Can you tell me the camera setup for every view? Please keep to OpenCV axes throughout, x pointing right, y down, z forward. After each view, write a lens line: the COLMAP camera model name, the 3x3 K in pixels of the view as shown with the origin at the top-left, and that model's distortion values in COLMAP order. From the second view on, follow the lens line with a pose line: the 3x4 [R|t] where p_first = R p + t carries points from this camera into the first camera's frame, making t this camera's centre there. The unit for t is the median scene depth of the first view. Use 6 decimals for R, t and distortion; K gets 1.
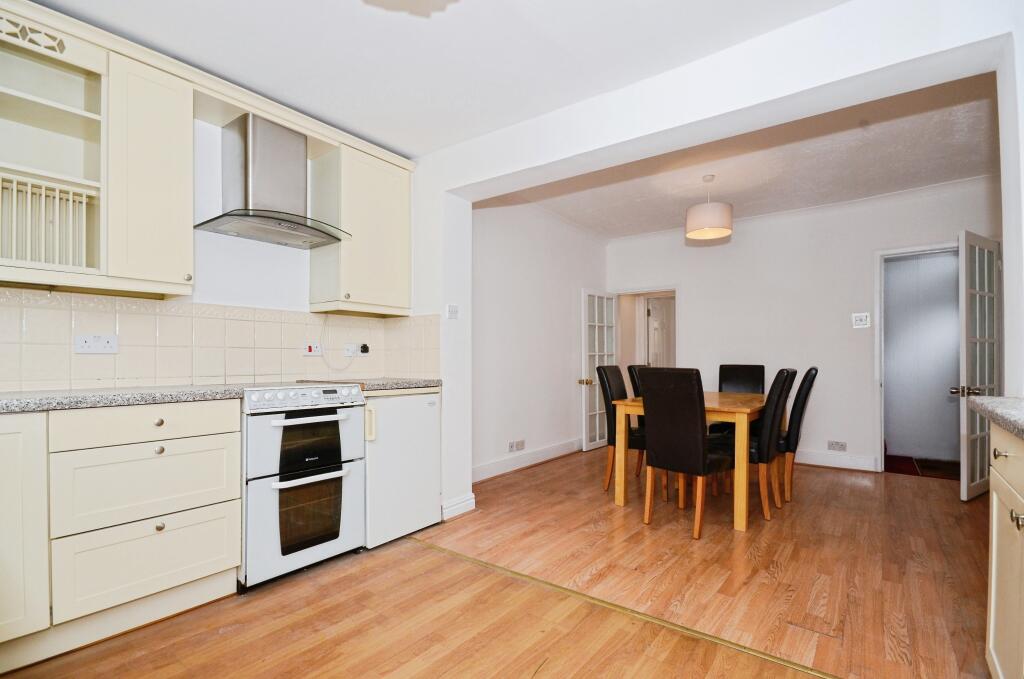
lens RADIAL K [[475.4, 0, 516.5], [0, 475.4, 346.5], [0, 0, 1]] dist [-0.004258, -0.001229]
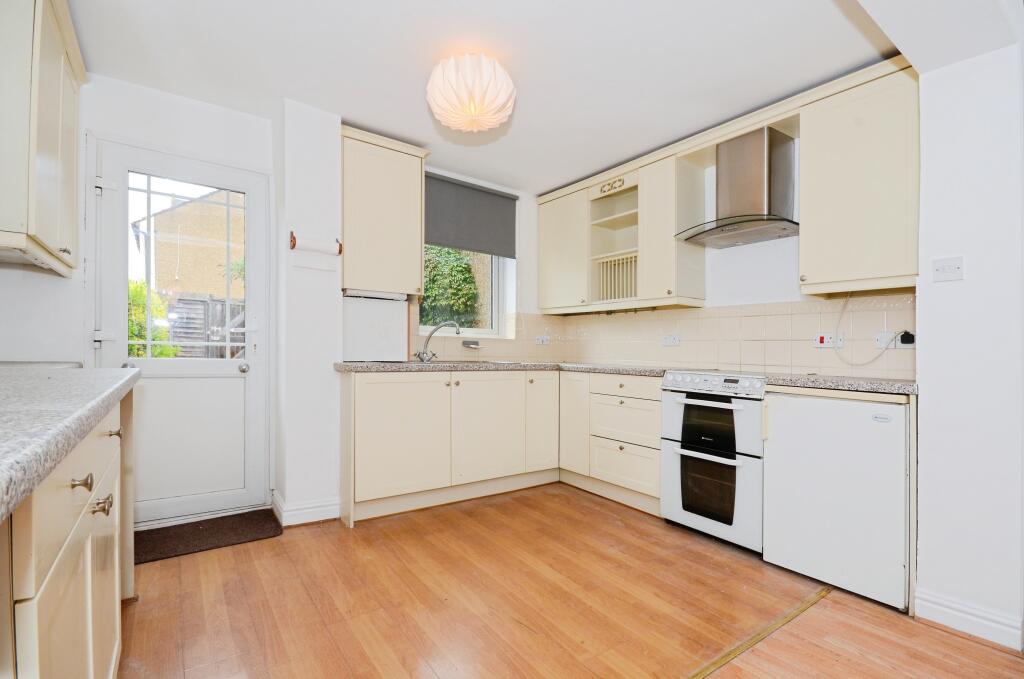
lens RADIAL K [[475.4, 0, 516.5], [0, 475.4, 347.8], [0, 0, 1]] dist [-0.004258, -0.001229]
pose [[-0.297254, -0.006538, -0.954776, 0.792143], [0.007586, 0.999929, -0.009209, 0.032057], [0.954768, -0.009980, -0.297183, 0.941374]]
